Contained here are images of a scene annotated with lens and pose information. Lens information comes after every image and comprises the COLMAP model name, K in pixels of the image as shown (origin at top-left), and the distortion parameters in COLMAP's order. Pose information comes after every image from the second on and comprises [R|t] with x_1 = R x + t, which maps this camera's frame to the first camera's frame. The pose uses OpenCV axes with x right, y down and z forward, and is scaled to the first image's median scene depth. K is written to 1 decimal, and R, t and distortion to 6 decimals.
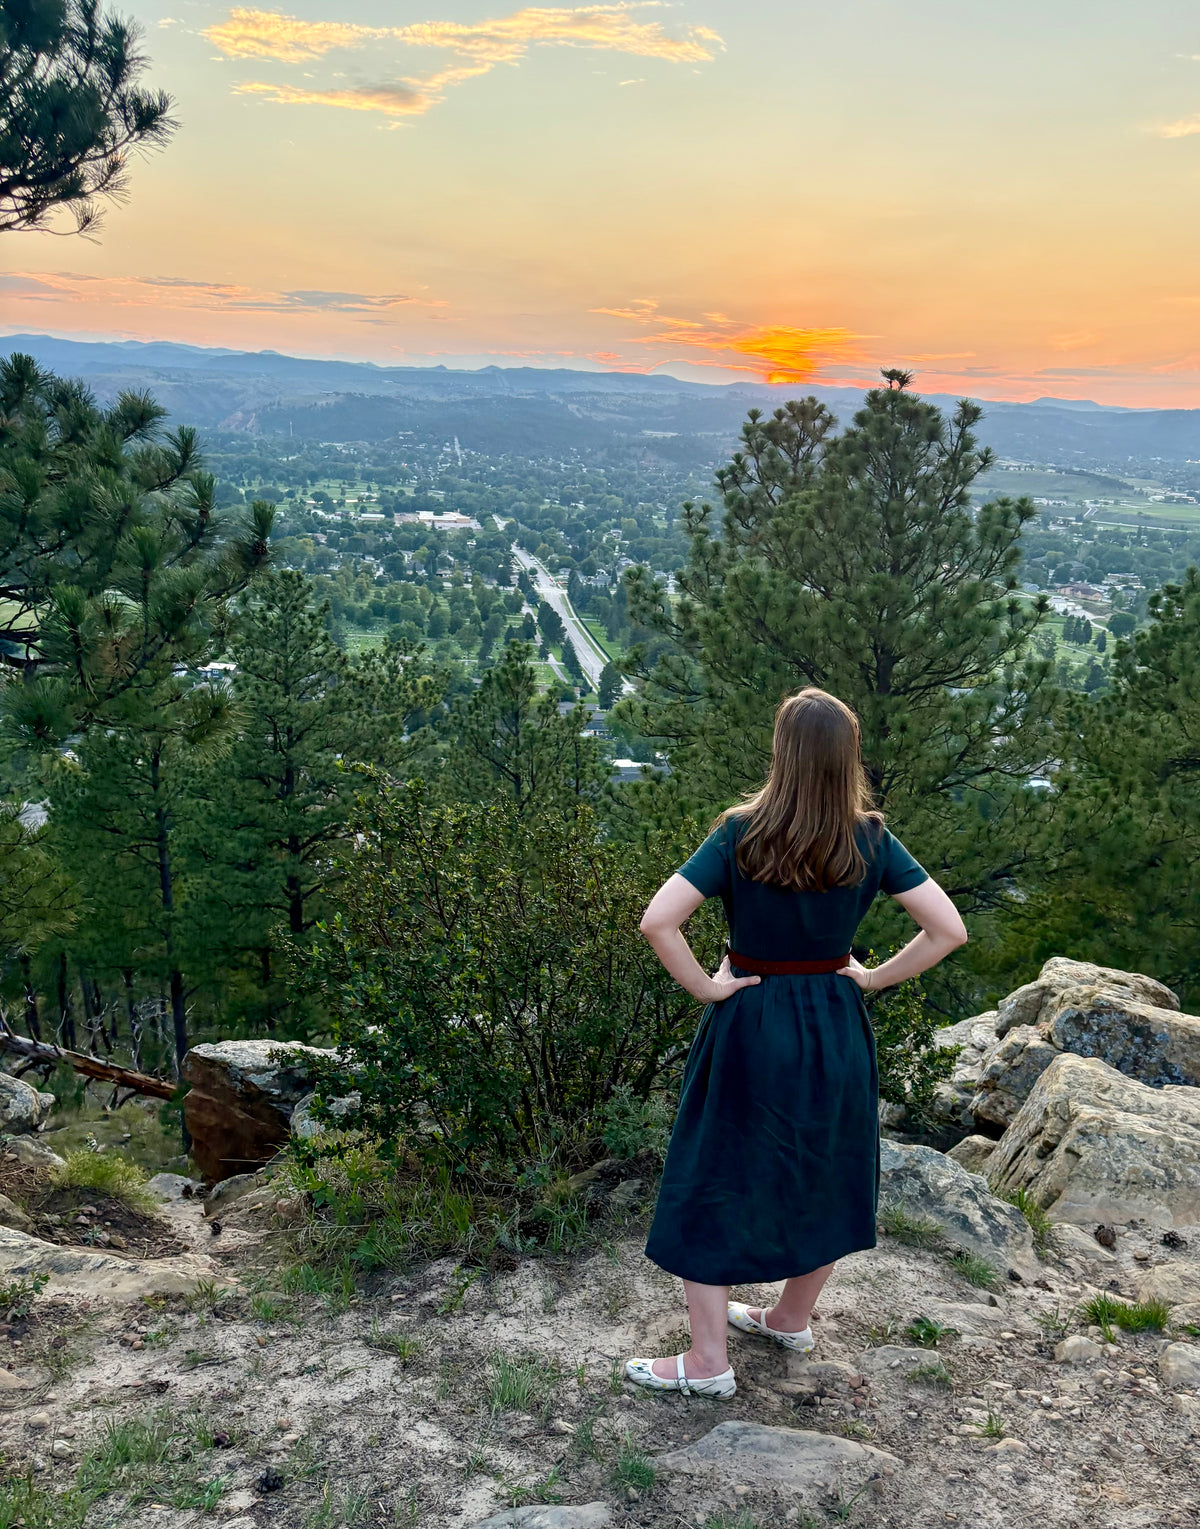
lens RADIAL K [[1538.3, 0, 599.9], [0, 1538.3, 763.8], [0, 0, 1]] dist [-0.009921, -0.035418]
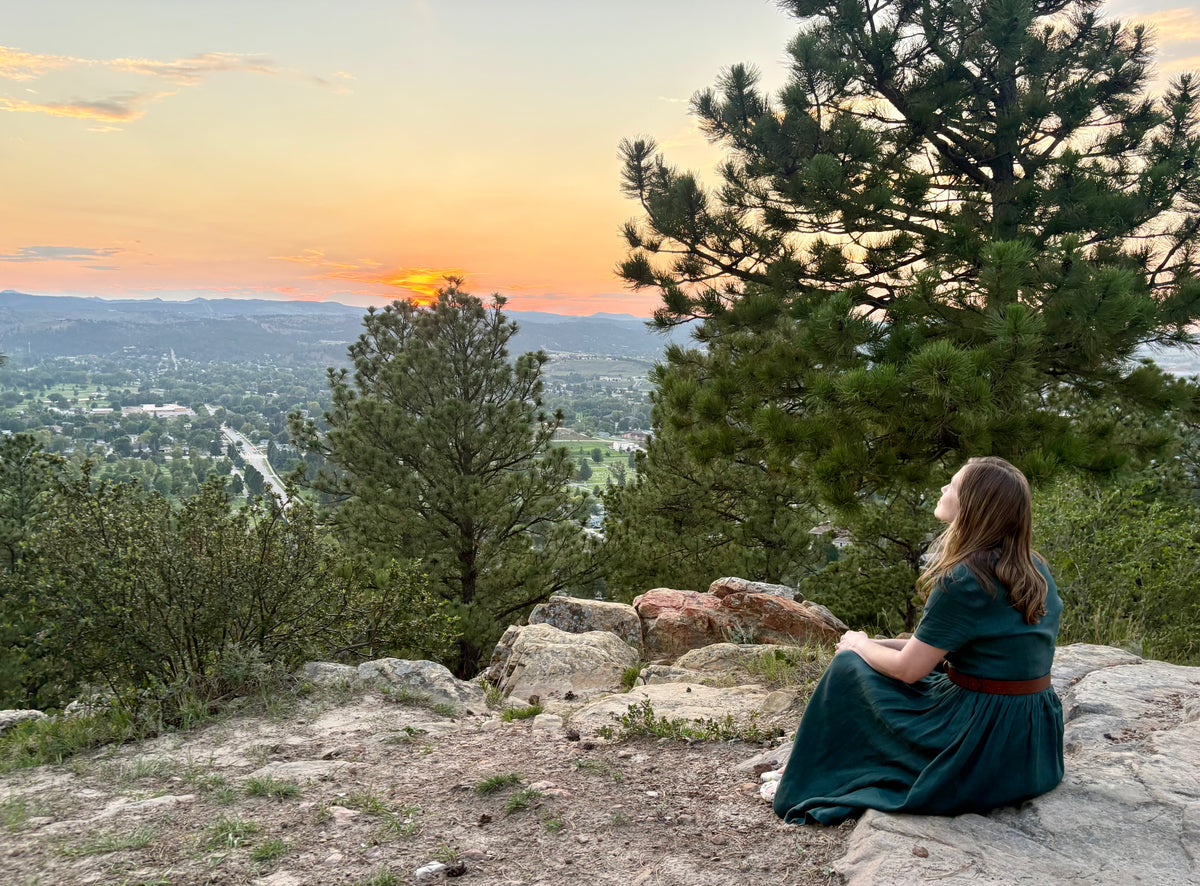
lens RADIAL K [[1086.5, 0, 720.6], [0, 1086.5, 380.2], [0, 0, 1]] dist [0.078789, -0.079888]
pose [[0.935021, -0.050810, 0.350934, 0.032787], [0.114568, 0.979888, -0.163380, 0.057468], [-0.335575, 0.192969, 0.922037, -0.116027]]
